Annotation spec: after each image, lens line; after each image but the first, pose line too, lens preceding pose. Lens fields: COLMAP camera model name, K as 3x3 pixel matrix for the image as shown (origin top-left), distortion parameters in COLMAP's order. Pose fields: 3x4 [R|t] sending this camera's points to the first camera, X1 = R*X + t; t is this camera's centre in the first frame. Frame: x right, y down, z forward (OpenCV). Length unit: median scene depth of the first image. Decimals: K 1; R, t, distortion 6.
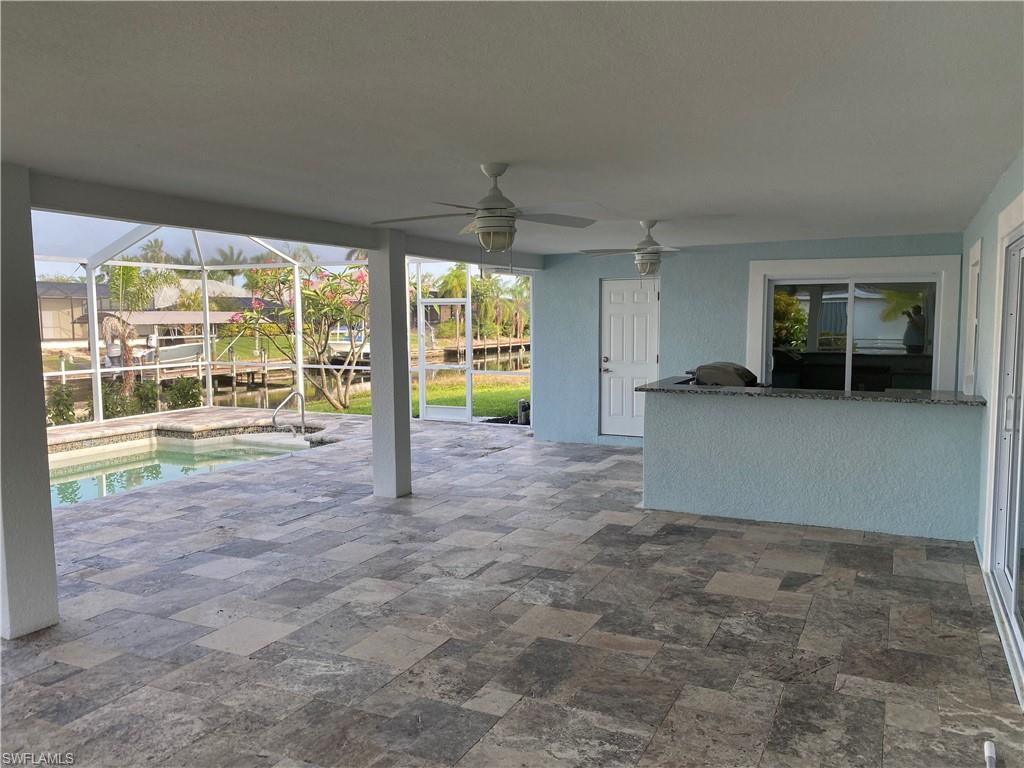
lens RADIAL K [[791.3, 0, 516.6], [0, 791.3, 382.6], [0, 0, 1]] dist [0.029373, -0.033379]
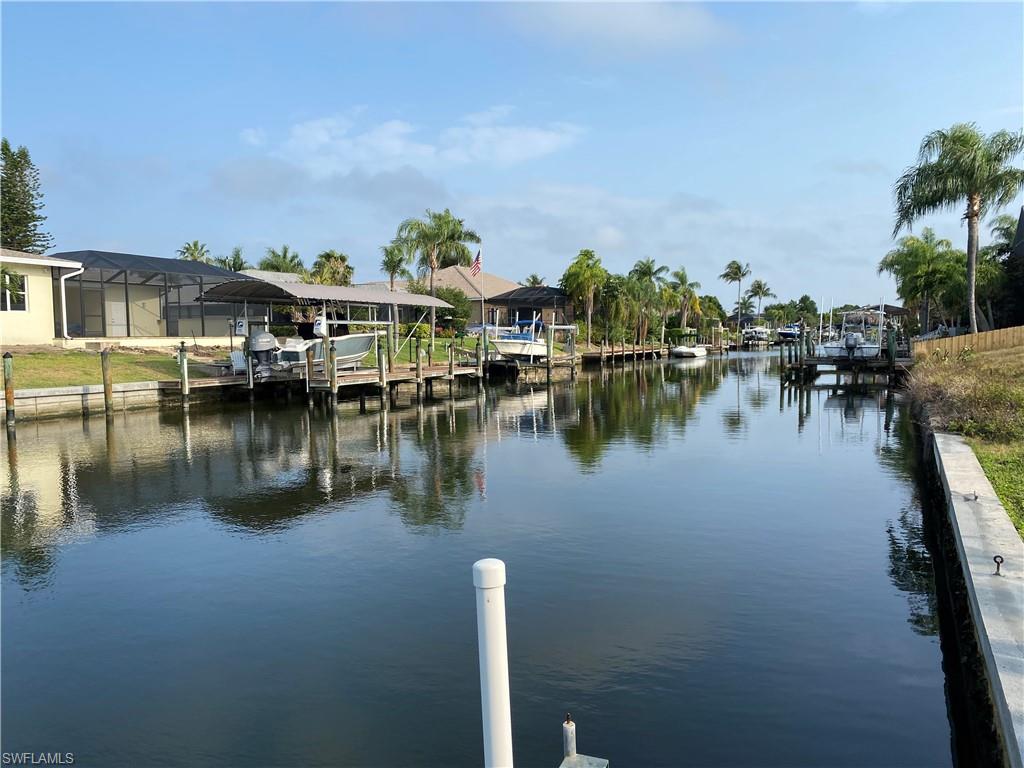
lens RADIAL K [[791.3, 0, 516.6], [0, 791.3, 382.6], [0, 0, 1]] dist [0.029373, -0.033379]
pose [[0.999726, -0.016889, 0.016210, -0.154287], [0.017400, 0.999340, -0.031893, 0.008891], [-0.015660, 0.032167, 0.999360, 0.172369]]
